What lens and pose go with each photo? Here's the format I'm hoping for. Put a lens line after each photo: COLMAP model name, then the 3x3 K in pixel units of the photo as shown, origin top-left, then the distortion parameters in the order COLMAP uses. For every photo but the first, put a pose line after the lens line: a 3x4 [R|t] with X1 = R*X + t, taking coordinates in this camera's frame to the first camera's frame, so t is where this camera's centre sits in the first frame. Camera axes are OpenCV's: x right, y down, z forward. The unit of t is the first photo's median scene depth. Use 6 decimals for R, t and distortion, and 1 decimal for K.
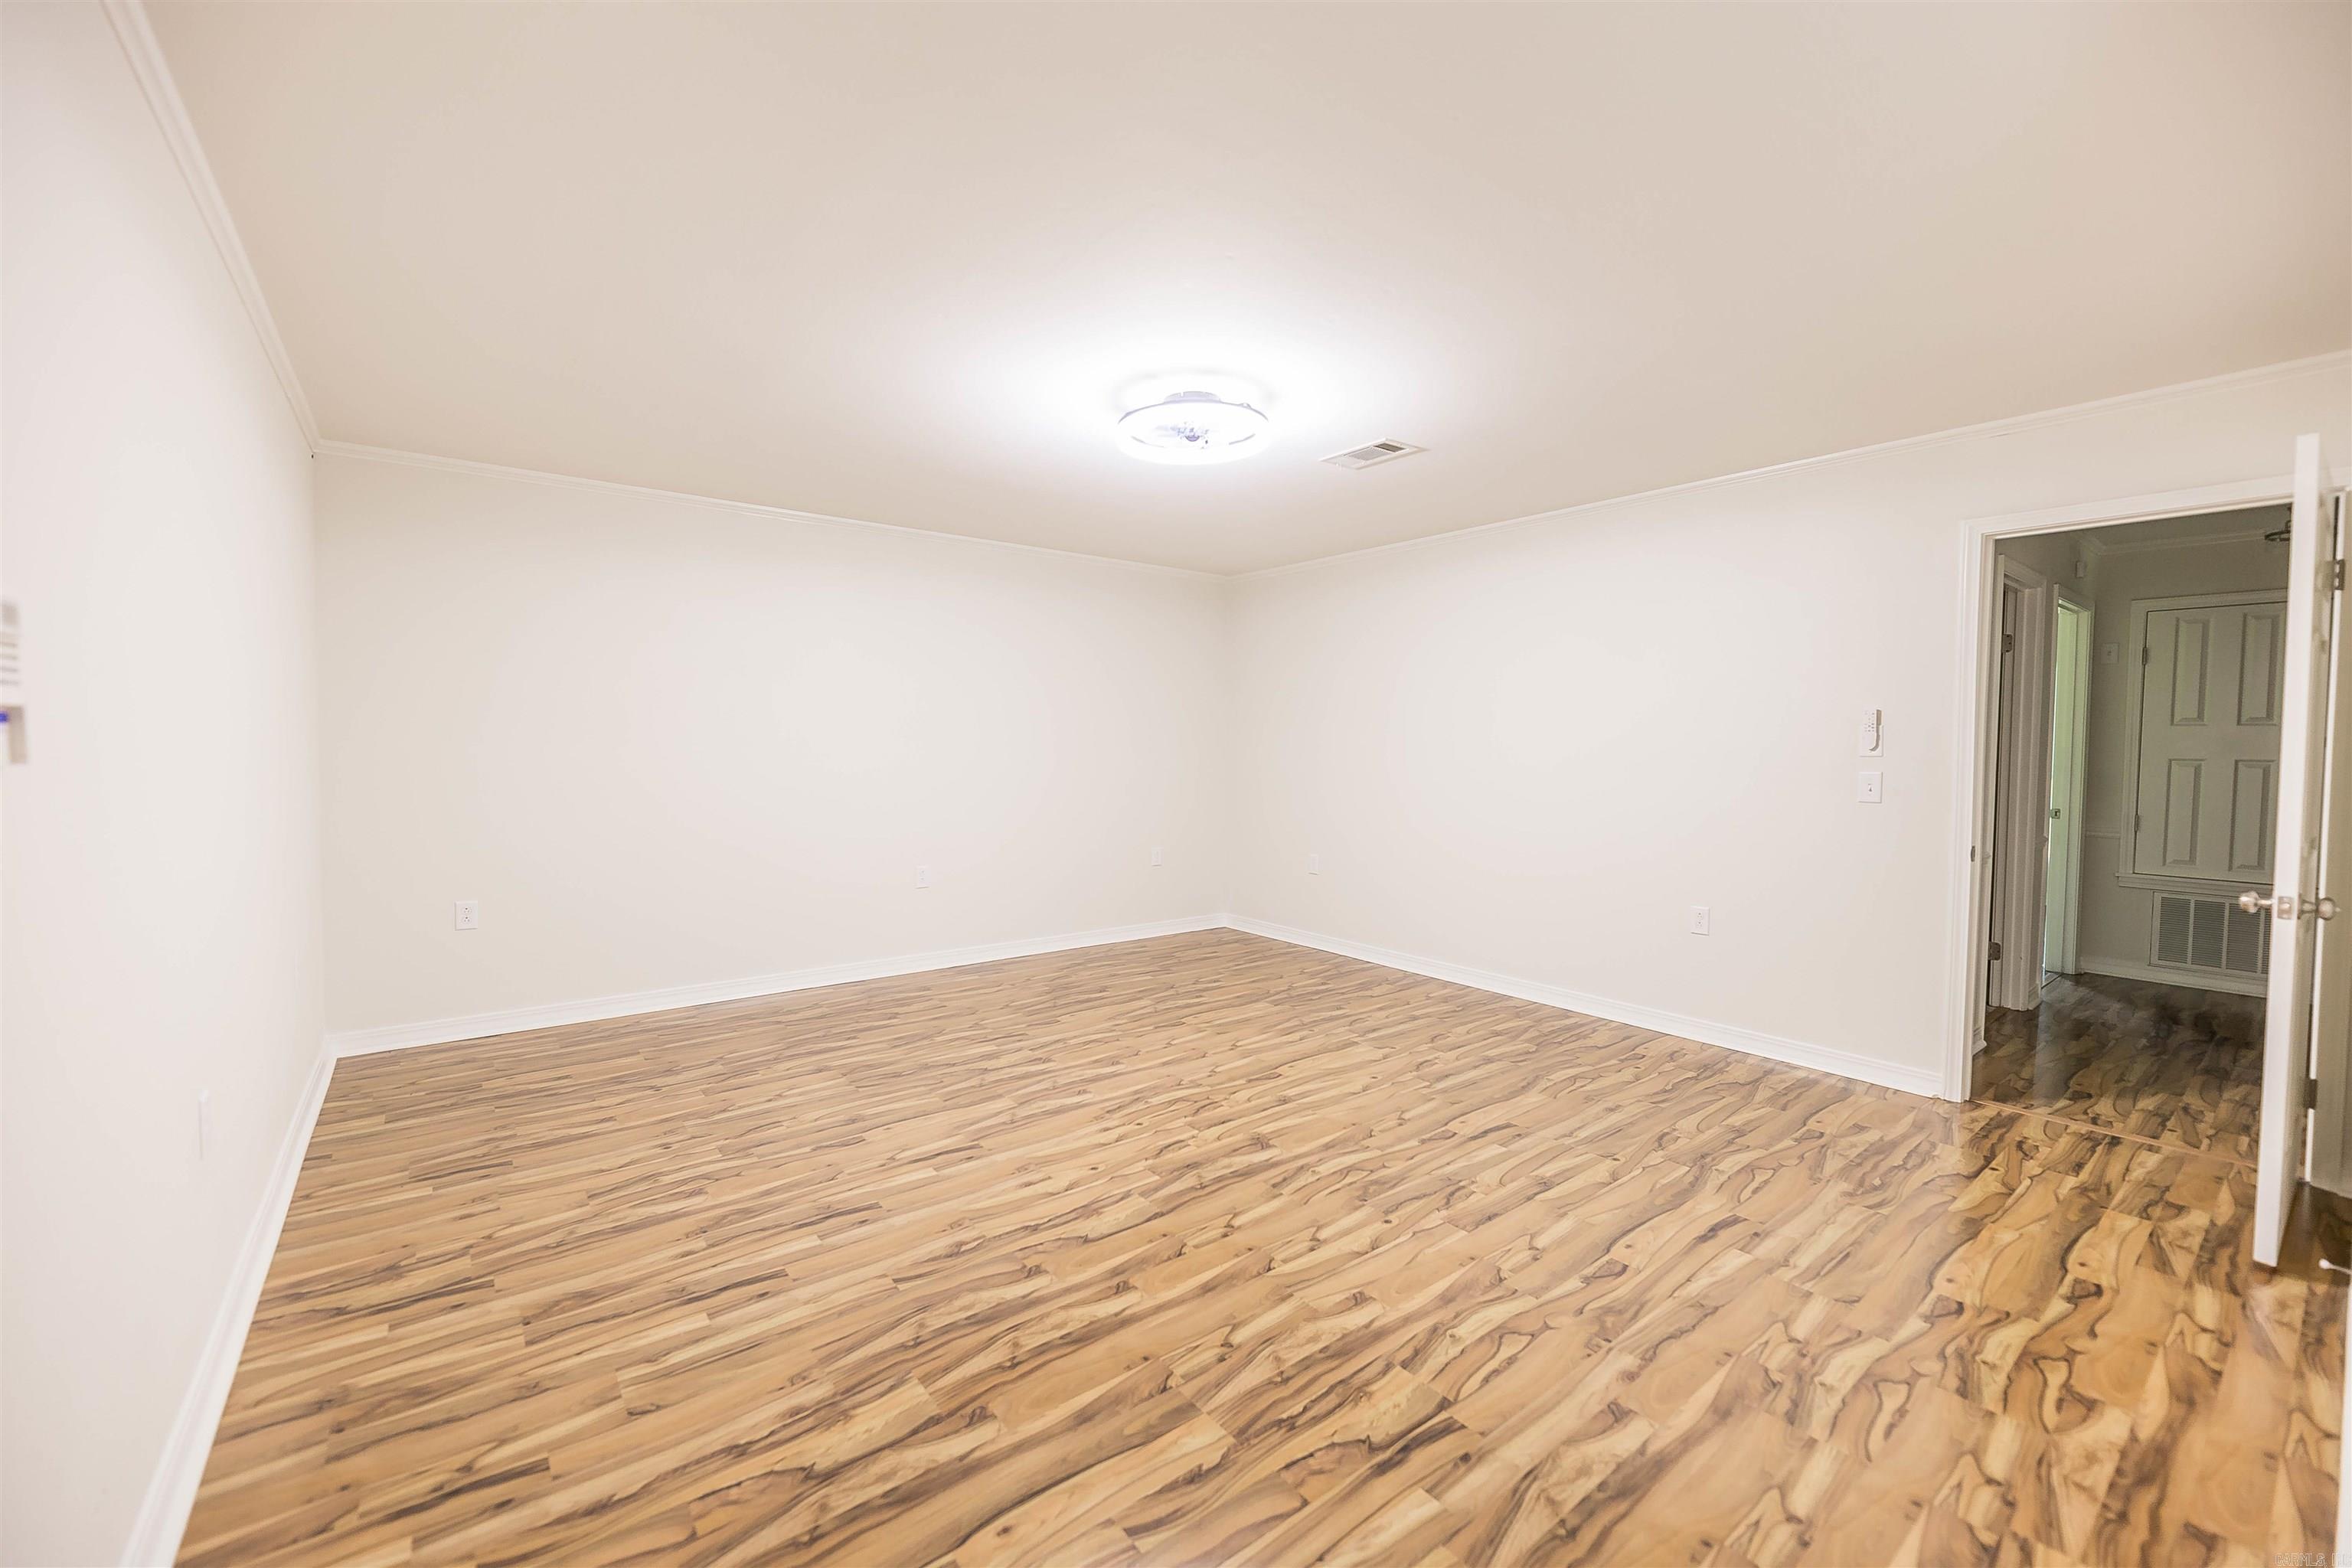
lens RADIAL K [[947.8, 0, 1171.7], [0, 947.8, 797.7], [0, 0, 1]] dist [-0.001981, -0.000723]
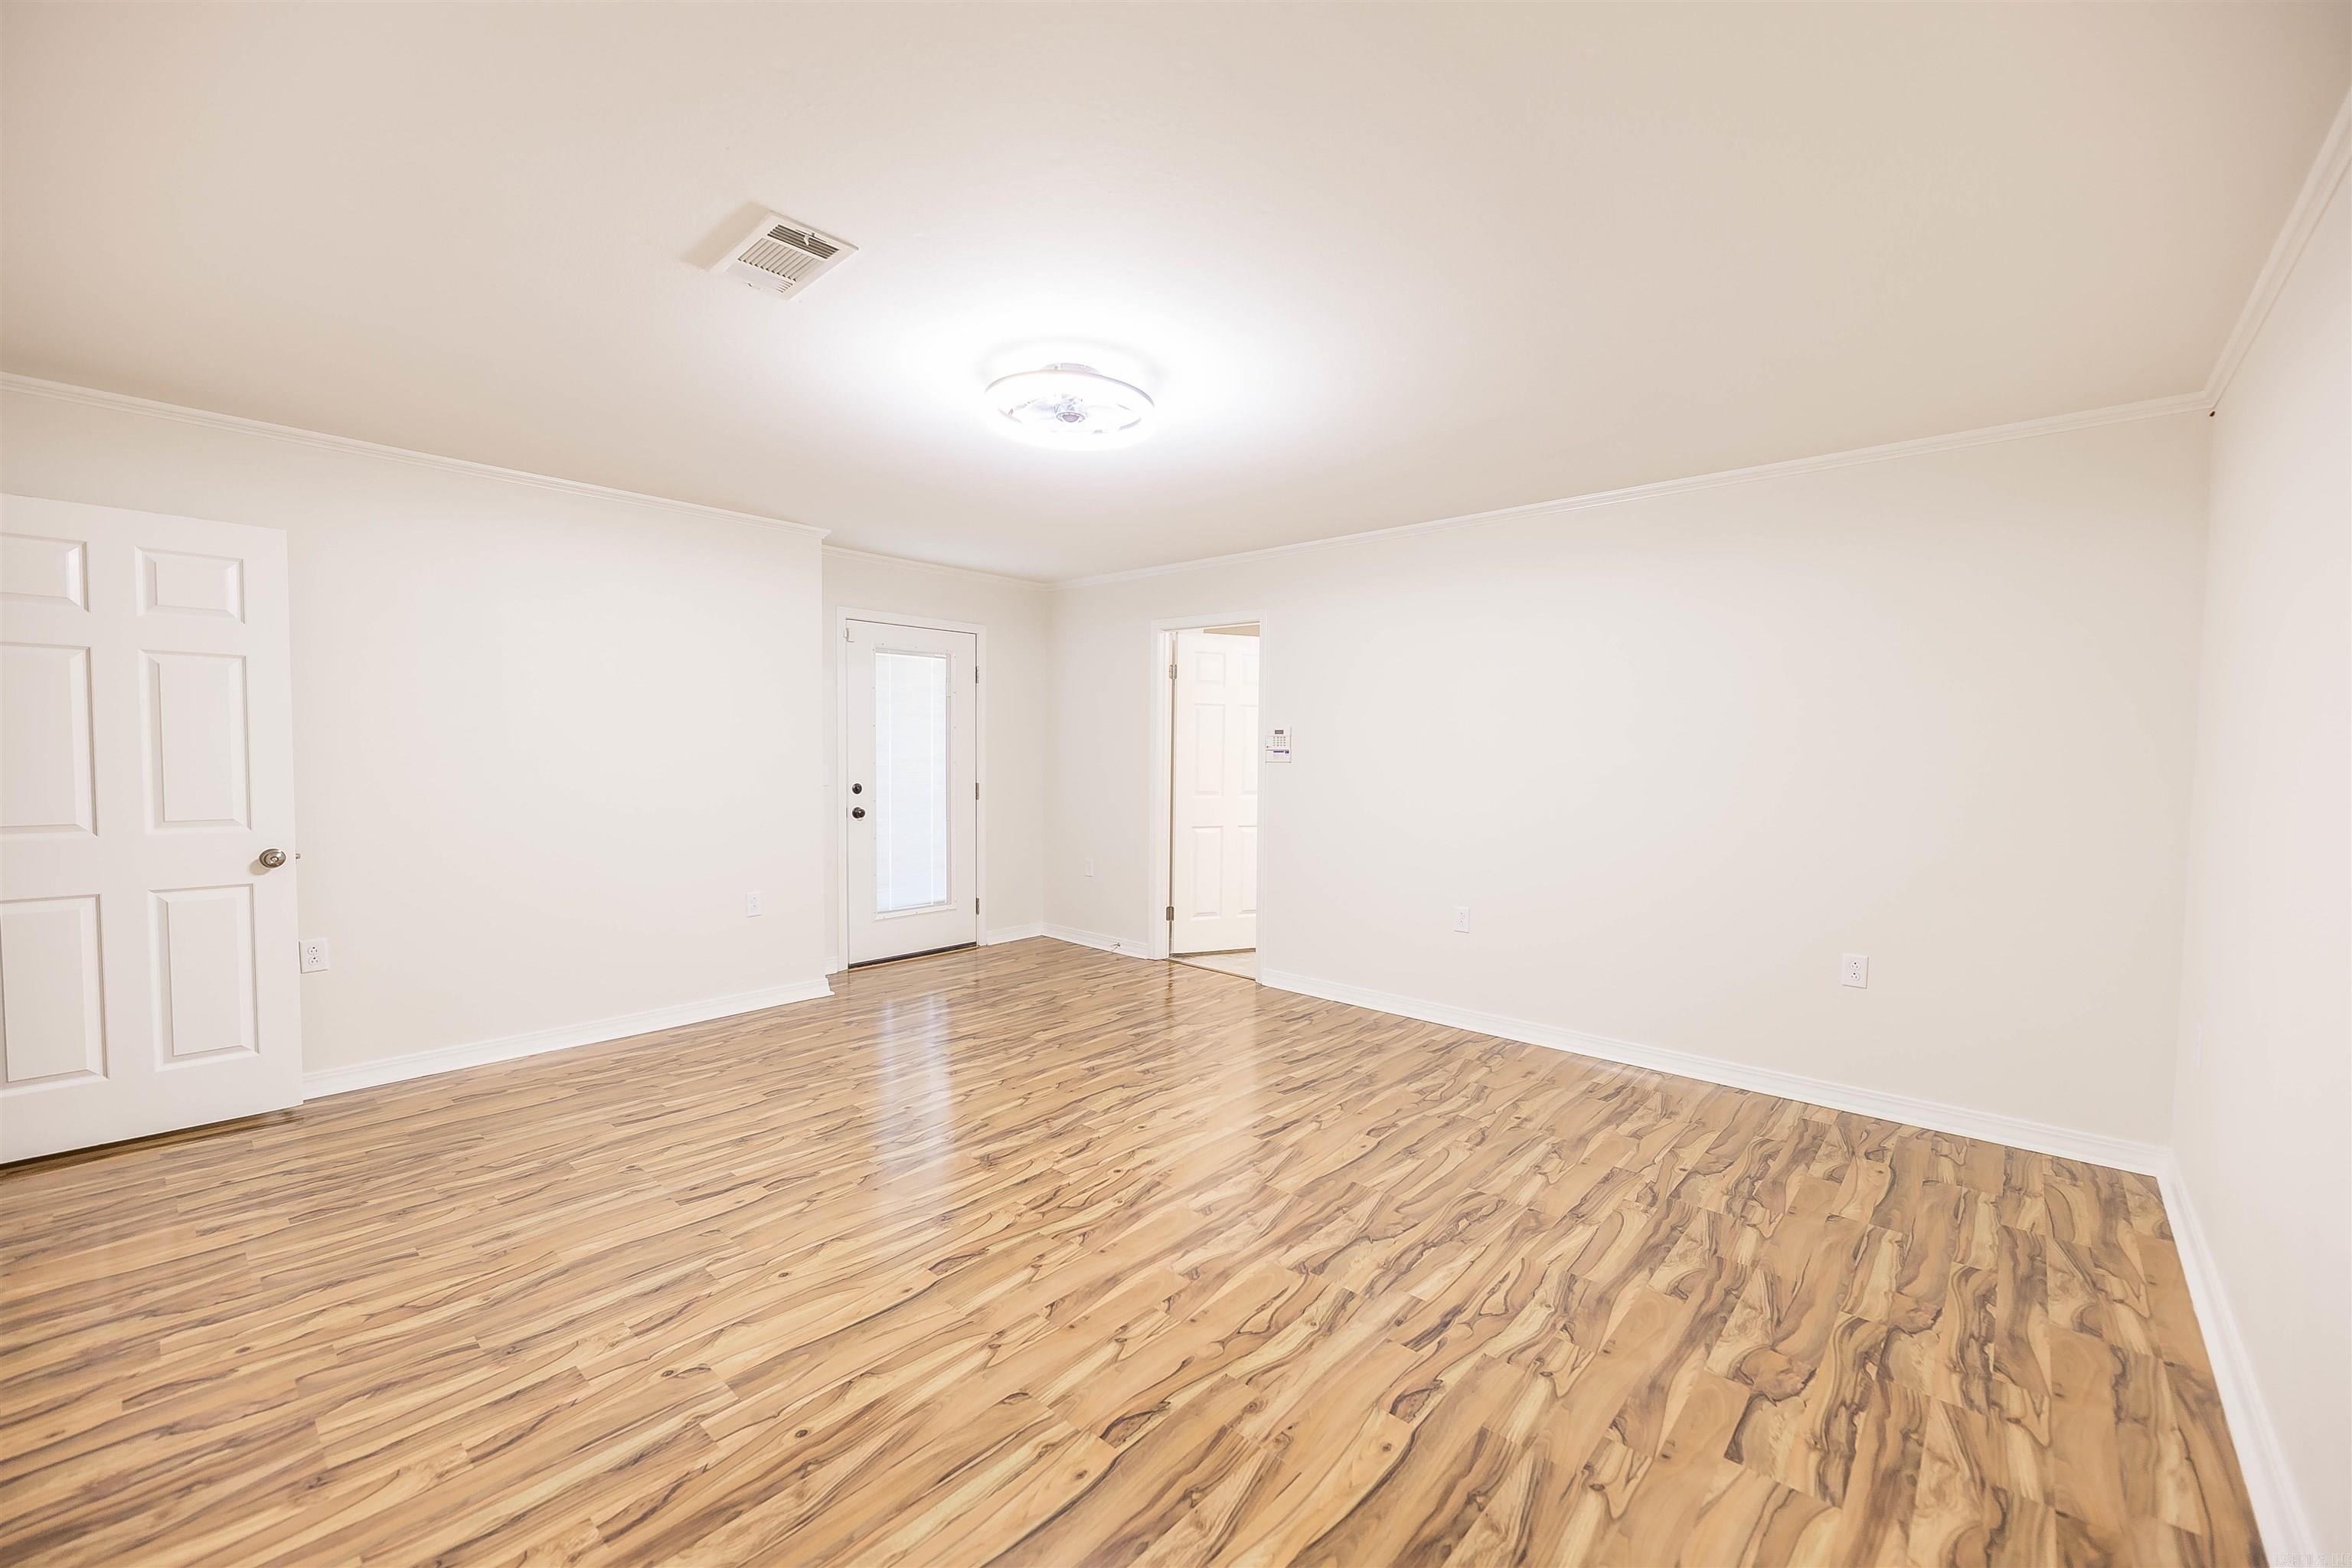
lens RADIAL K [[947.8, 0, 1183.3], [0, 947.8, 789.8], [0, 0, 1]] dist [-0.001981, -0.000723]
pose [[-0.981402, -0.009984, -0.191706, 0.084770], [-0.029452, 0.994654, 0.098973, -0.120673], [0.189693, 0.102778, -0.976449, 1.893019]]
